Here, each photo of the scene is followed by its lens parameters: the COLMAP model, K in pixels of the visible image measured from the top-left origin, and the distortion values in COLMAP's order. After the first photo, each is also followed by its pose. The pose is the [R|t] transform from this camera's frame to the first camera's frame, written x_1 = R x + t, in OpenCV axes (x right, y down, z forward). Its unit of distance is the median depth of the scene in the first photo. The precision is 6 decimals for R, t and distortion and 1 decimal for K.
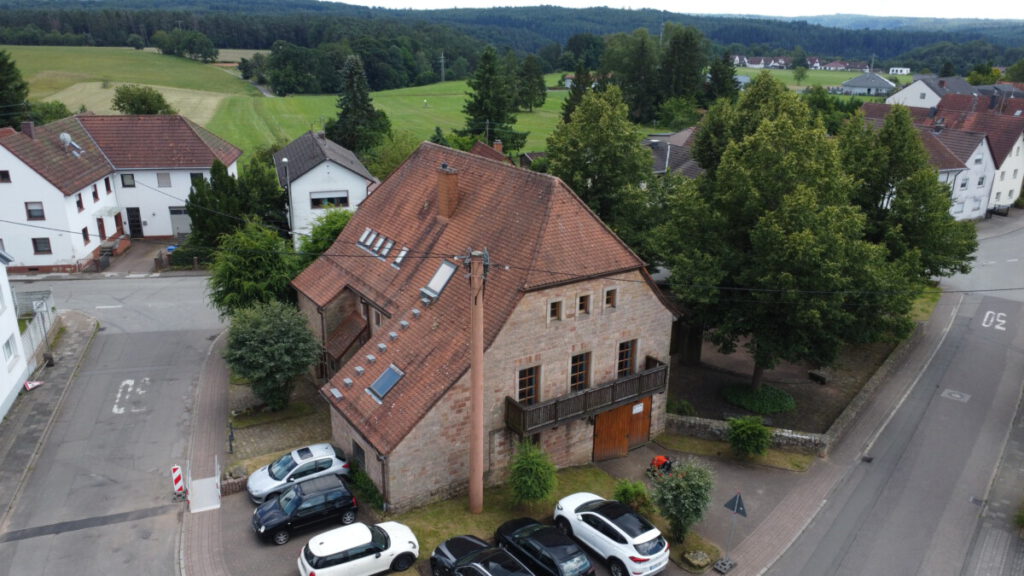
lens RADIAL K [[767.4, 0, 512.0], [0, 767.4, 288.0], [0, 0, 1]] dist [0.003614, -0.002536]
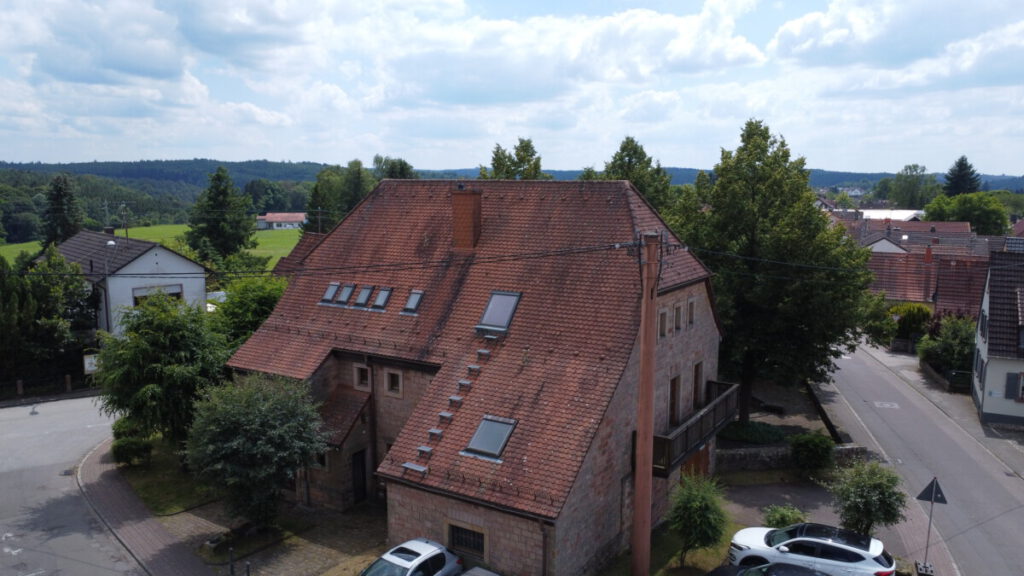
lens RADIAL K [[767.4, 0, 512.0], [0, 767.4, 288.0], [0, 0, 1]] dist [0.003614, -0.002536]
pose [[0.911117, -0.068048, 0.406492, -0.378340], [0.142645, 0.977385, -0.156110, 0.085928], [-0.386676, 0.200219, 0.900219, 0.240409]]
